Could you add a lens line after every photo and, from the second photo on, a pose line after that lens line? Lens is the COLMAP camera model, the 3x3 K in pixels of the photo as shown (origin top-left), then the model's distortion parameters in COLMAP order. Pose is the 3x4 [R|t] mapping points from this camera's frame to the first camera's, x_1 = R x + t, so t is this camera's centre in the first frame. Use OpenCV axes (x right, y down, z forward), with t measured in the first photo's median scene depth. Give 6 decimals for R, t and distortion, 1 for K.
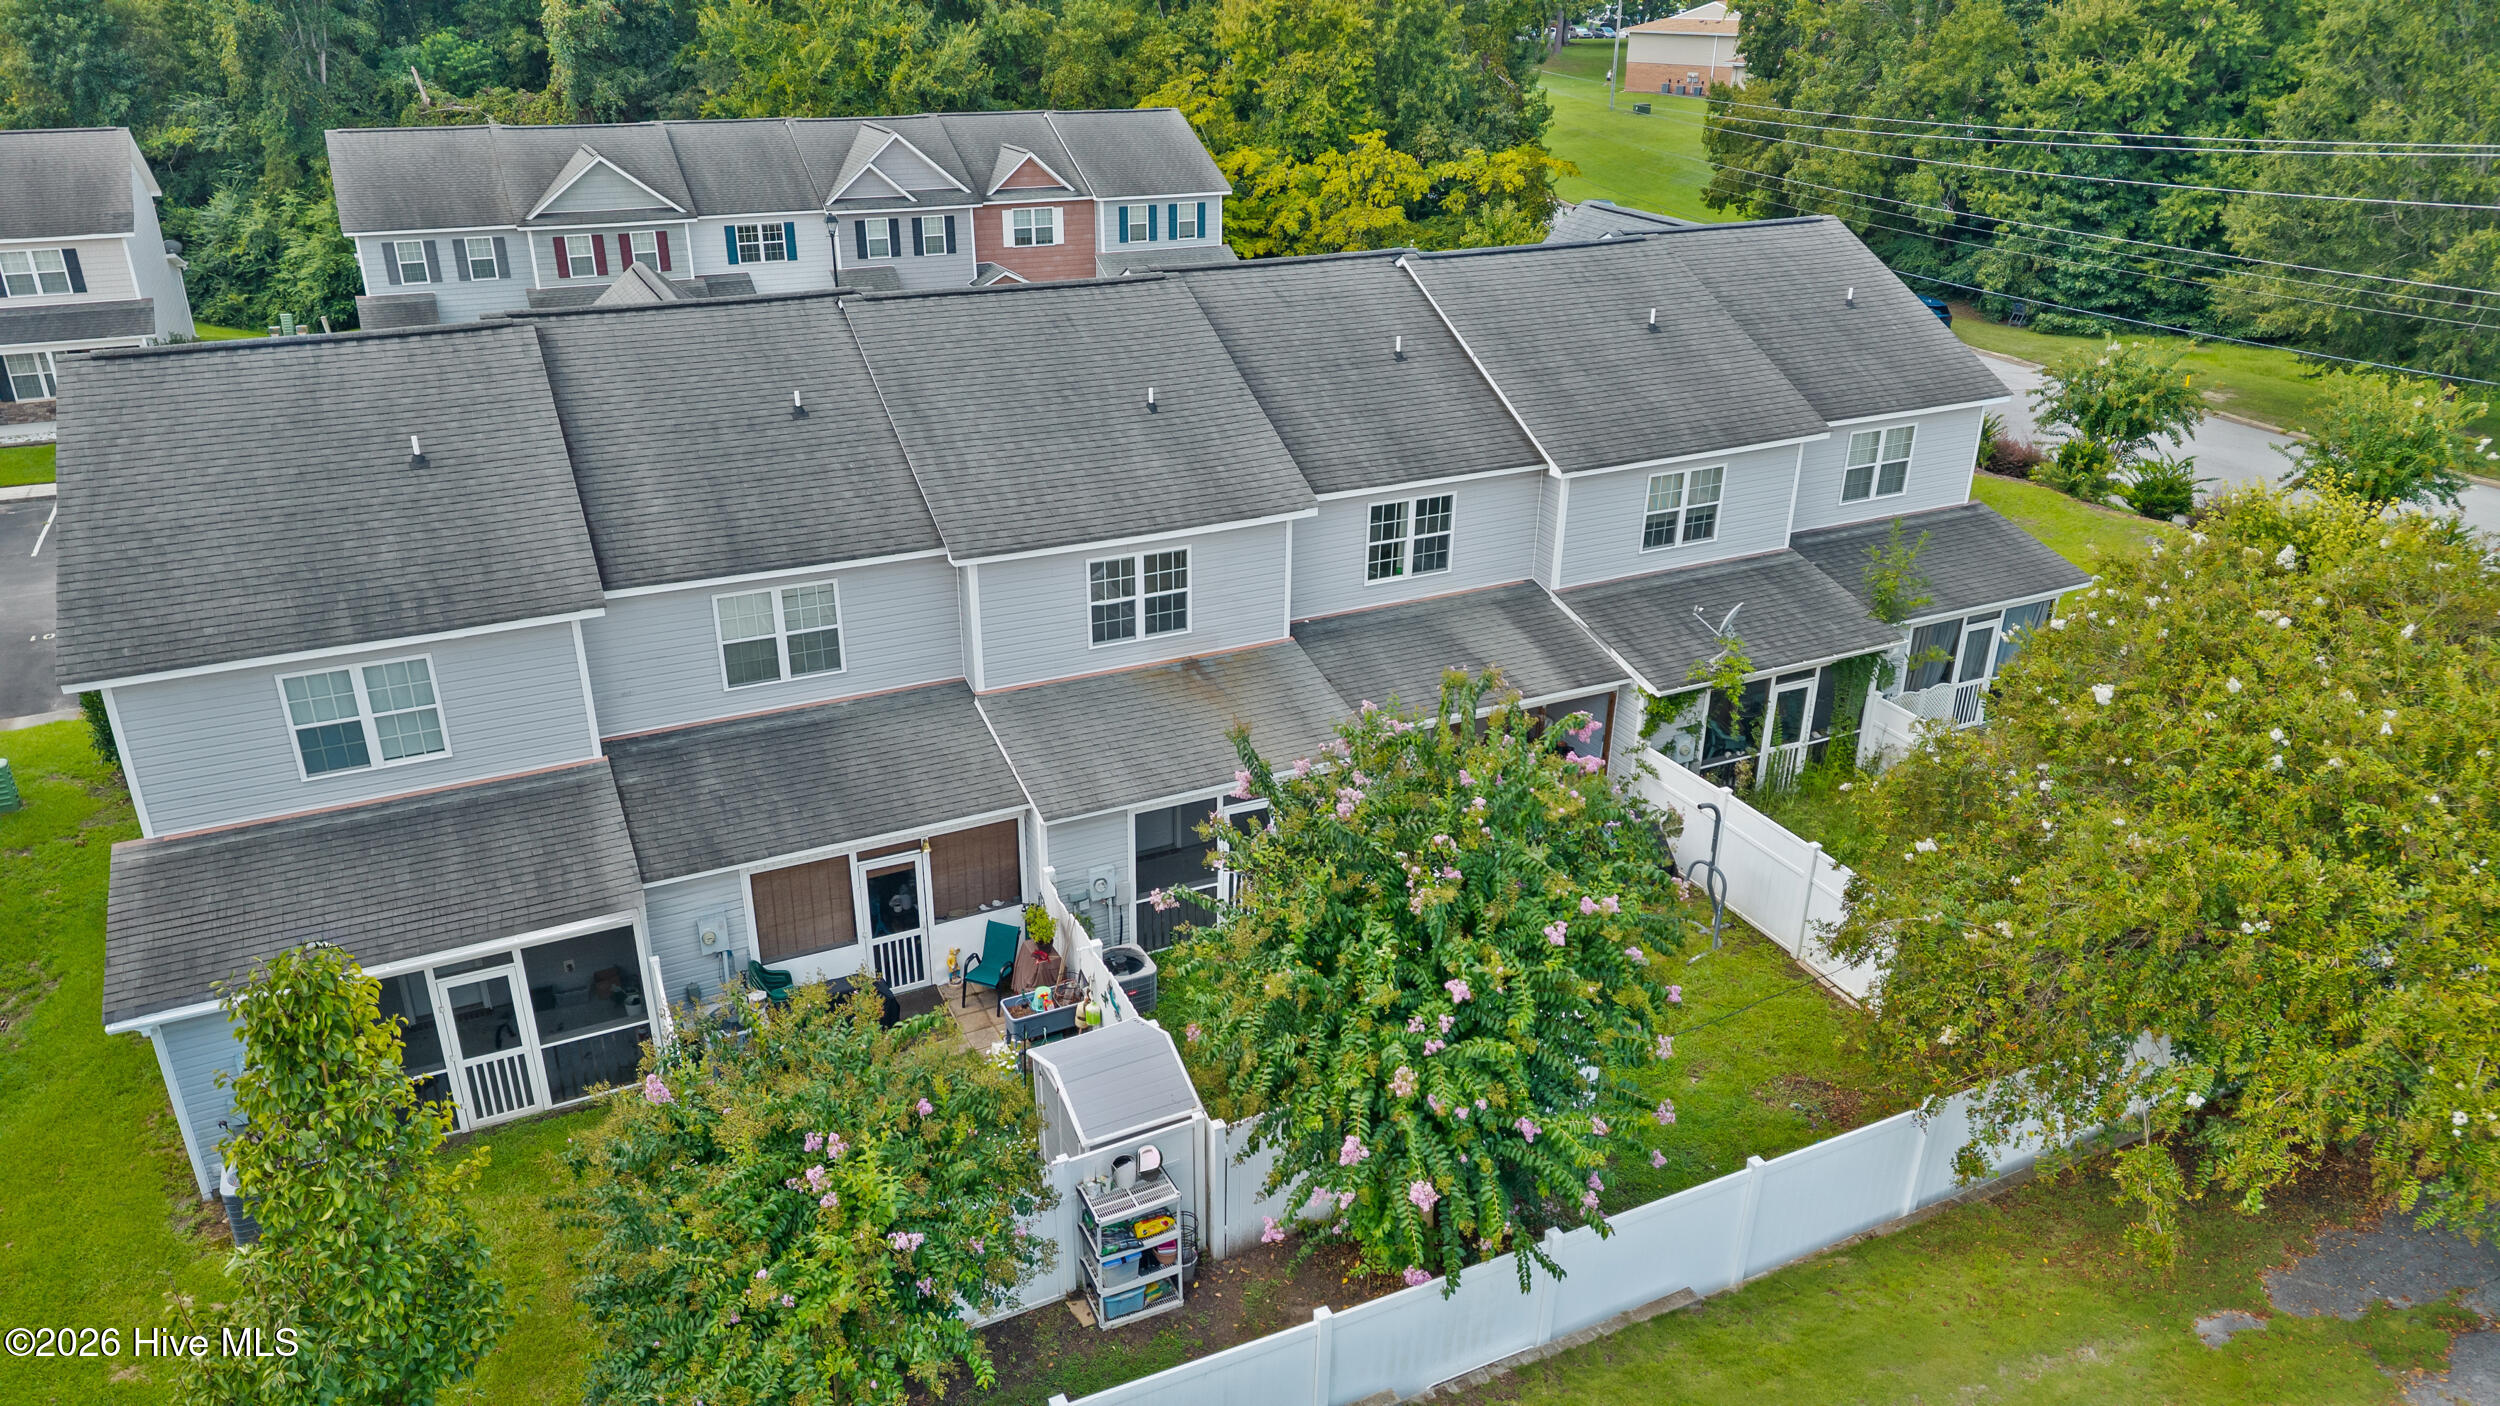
lens RADIAL K [[1676.8, 0, 1248.1], [0, 1676.8, 707.8], [0, 0, 1]] dist [0.024471, -0.026899]
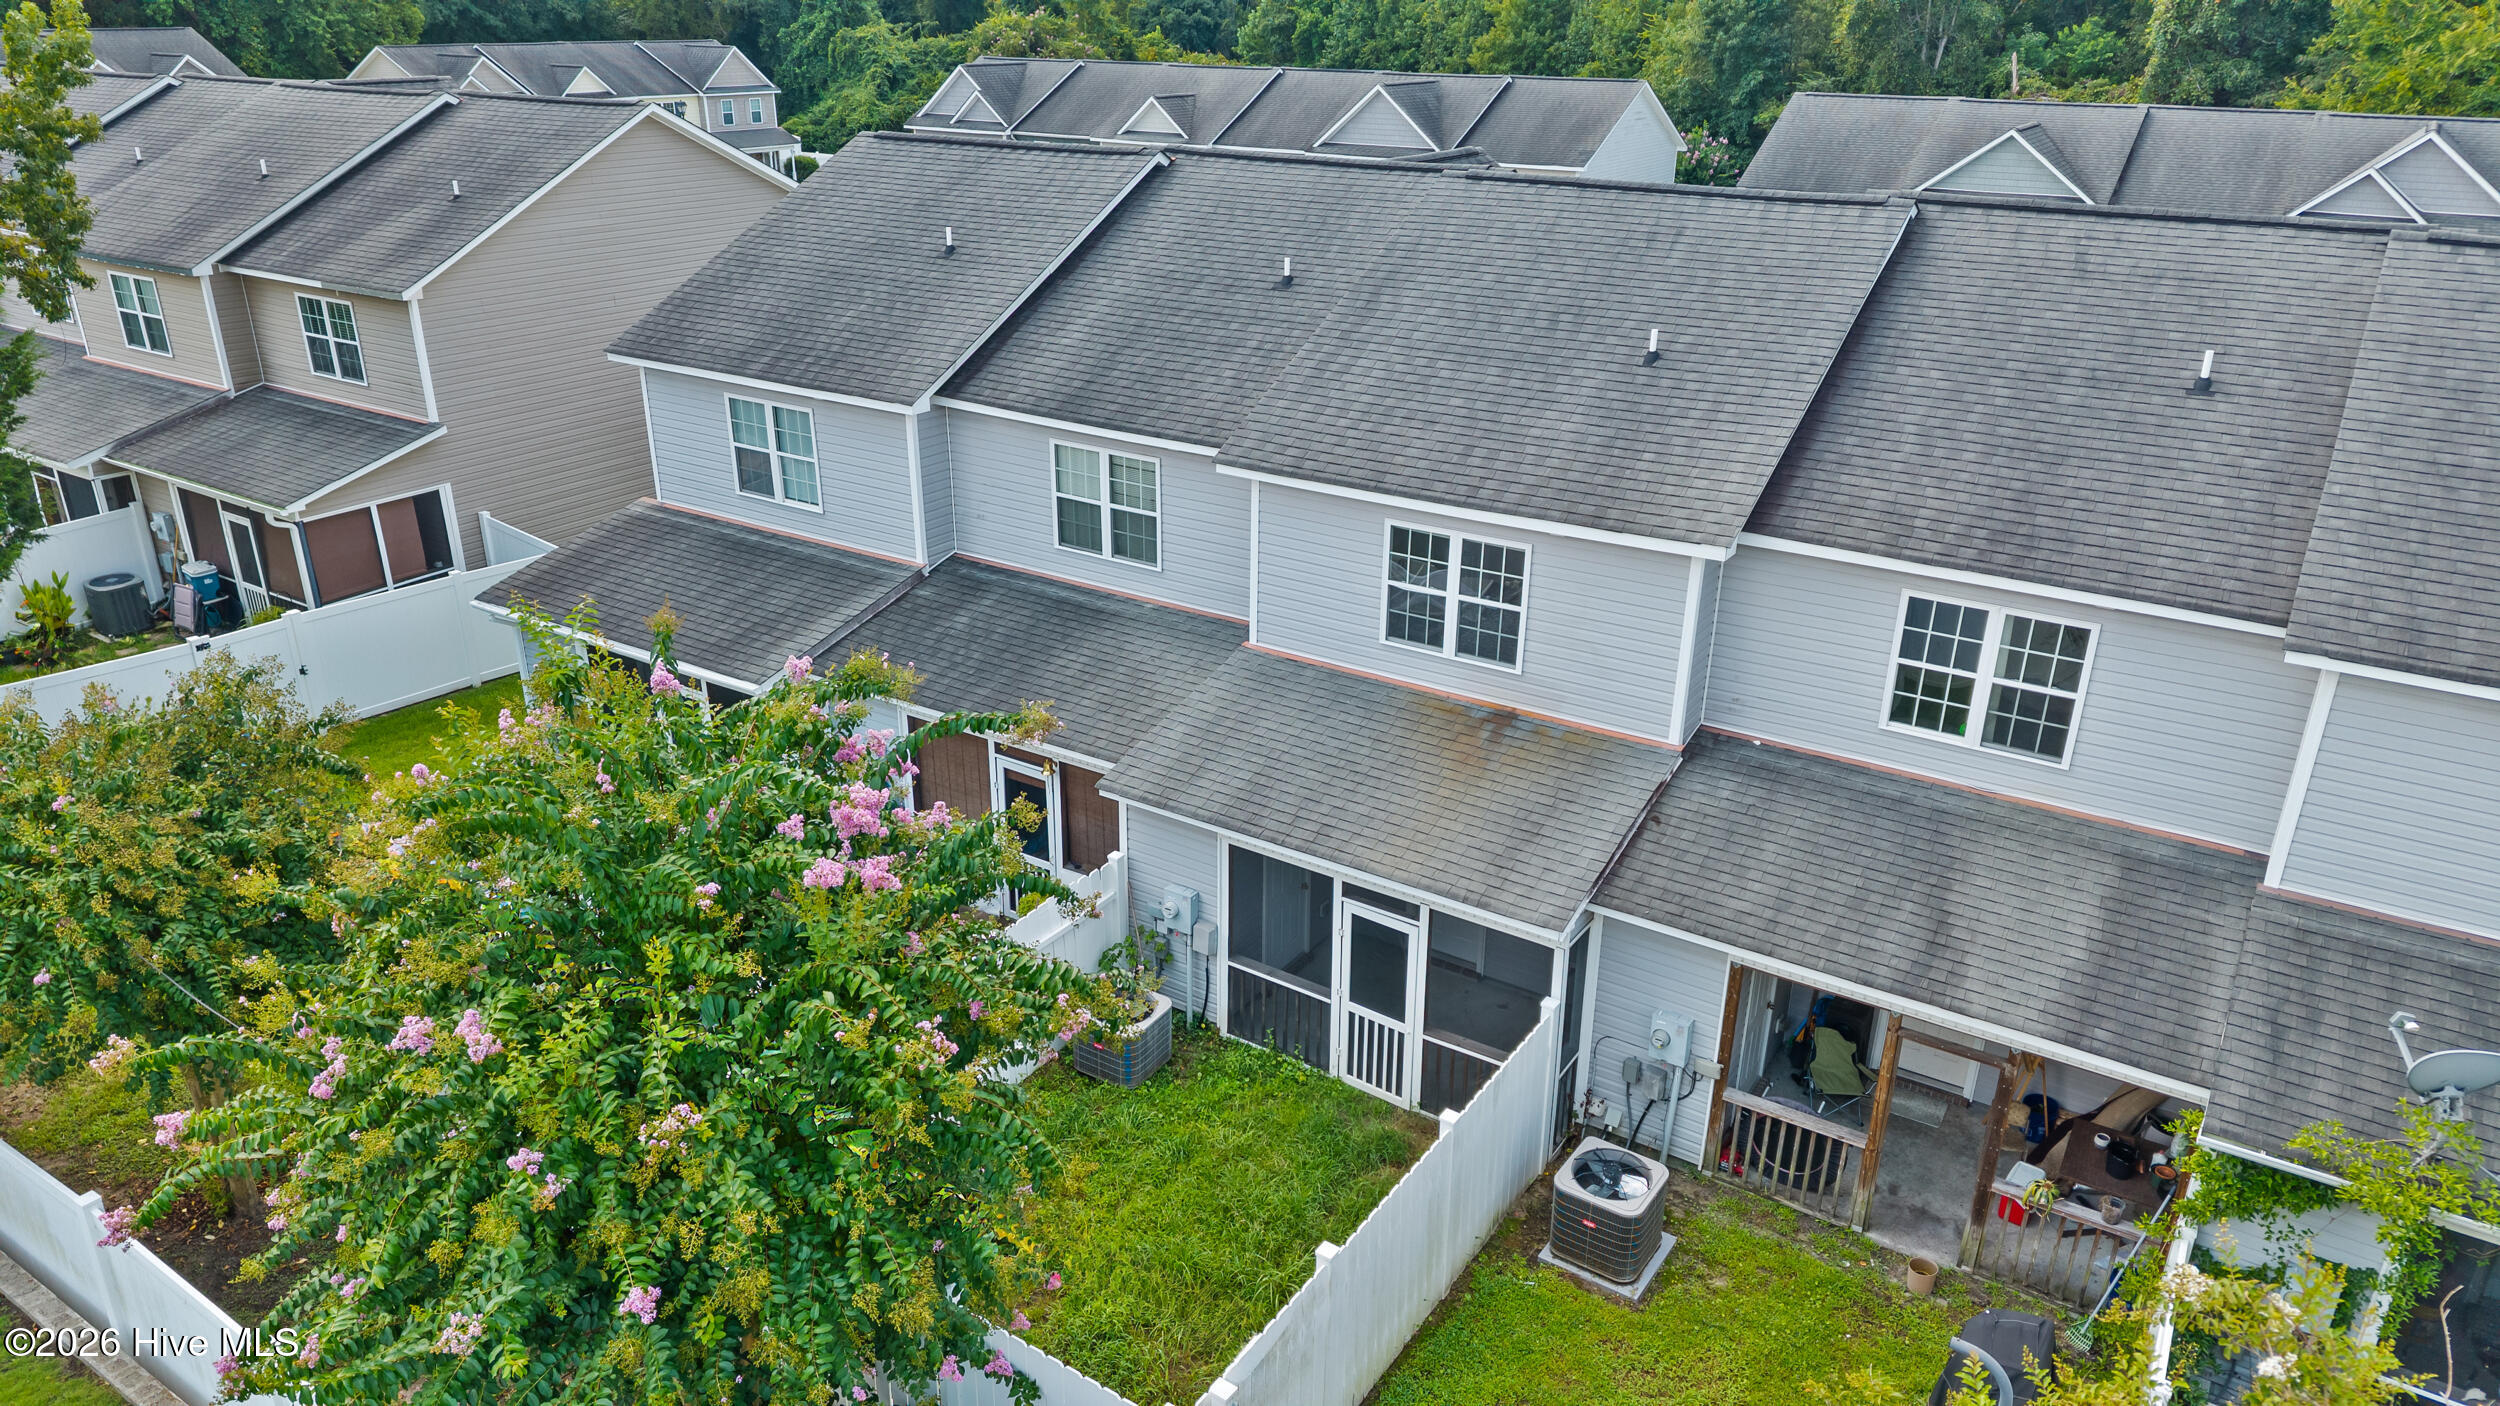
lens RADIAL K [[1676.8, 0, 1247.7], [0, 1676.8, 704.6], [0, 0, 1]] dist [0.024471, -0.026899]
pose [[0.508046, 0.329621, -0.795763, 0.420888], [-0.356308, 0.921549, 0.154244, -0.091657], [0.784177, 0.205174, 0.585636, 0.473392]]
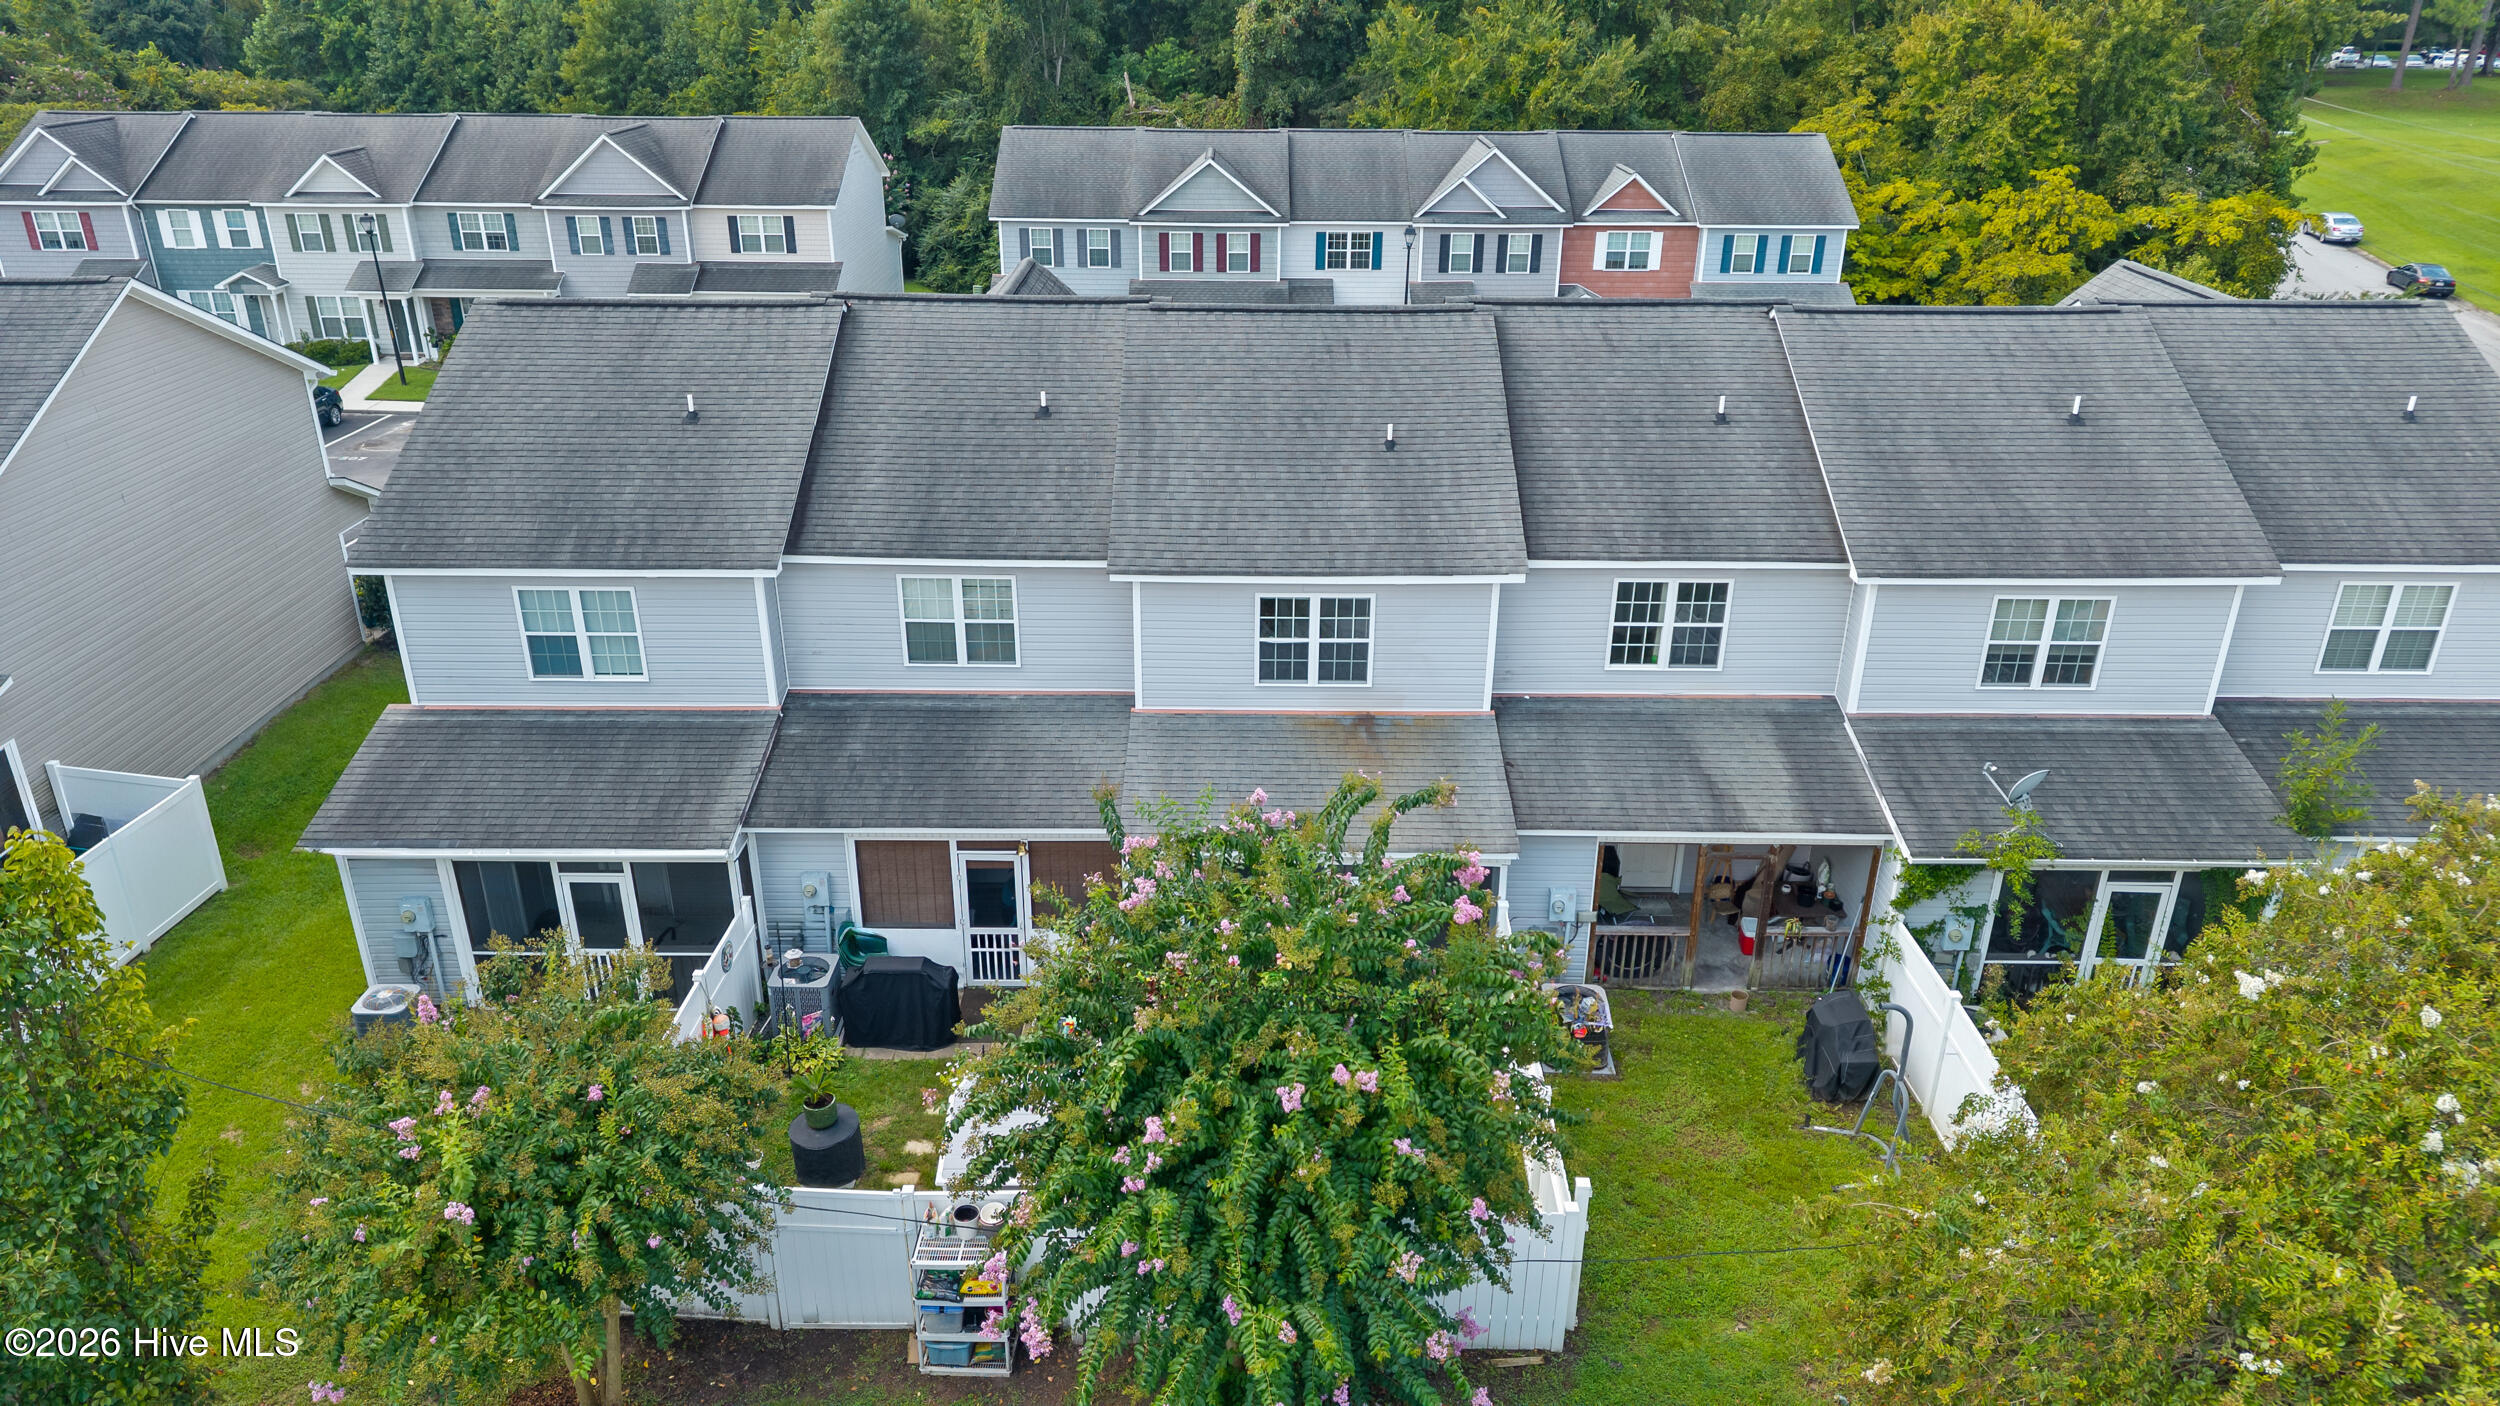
lens RADIAL K [[1676.8, 0, 1244.3], [0, 1676.8, 704.7], [0, 0, 1]] dist [0.024471, -0.026899]
pose [[0.895166, 0.175956, -0.409533, 0.263698], [-0.179942, 0.983246, 0.029130, -0.045782], [0.407797, 0.047616, 0.911830, 0.110219]]
